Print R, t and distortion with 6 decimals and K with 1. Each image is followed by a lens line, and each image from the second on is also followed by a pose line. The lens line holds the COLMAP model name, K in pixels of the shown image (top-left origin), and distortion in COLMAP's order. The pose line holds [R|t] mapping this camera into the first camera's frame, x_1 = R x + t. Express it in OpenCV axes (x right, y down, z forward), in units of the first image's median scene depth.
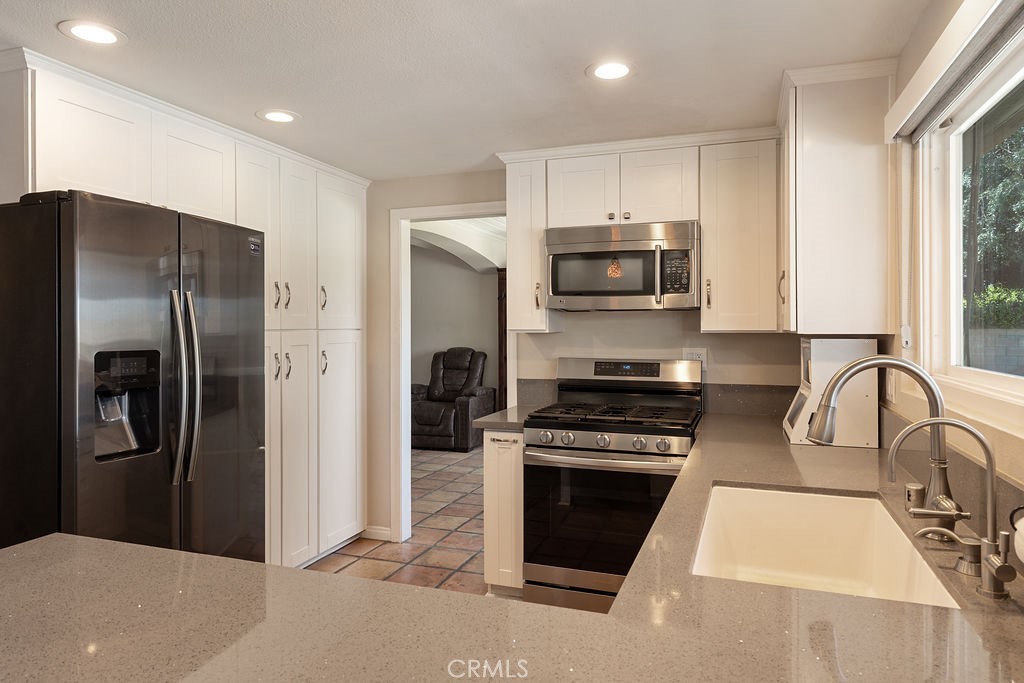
lens RADIAL K [[653.0, 0, 512.6], [0, 653.0, 332.1], [0, 0, 1]] dist [0.001634, 0.000602]
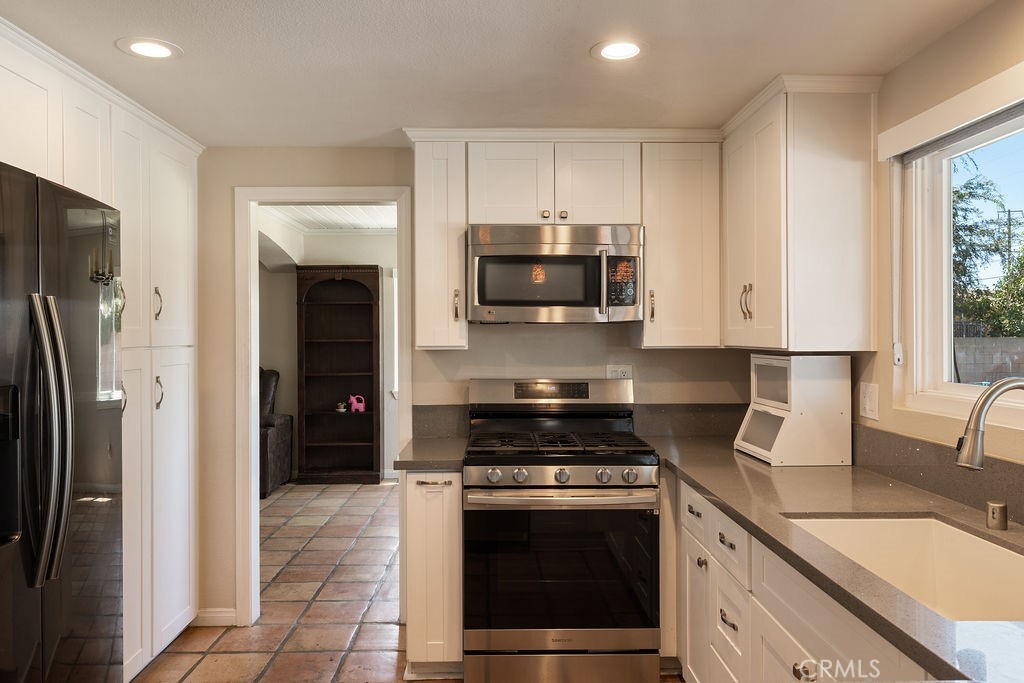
lens RADIAL K [[760.3, 0, 512.0], [0, 760.3, 341.5], [0, 0, 1]] dist [0.003805, 0.002602]
pose [[0.933264, -0.004189, 0.359167, -0.250957], [0.003985, 0.999991, 0.001309, -0.010813], [-0.359170, 0.000209, 0.933272, 0.077194]]
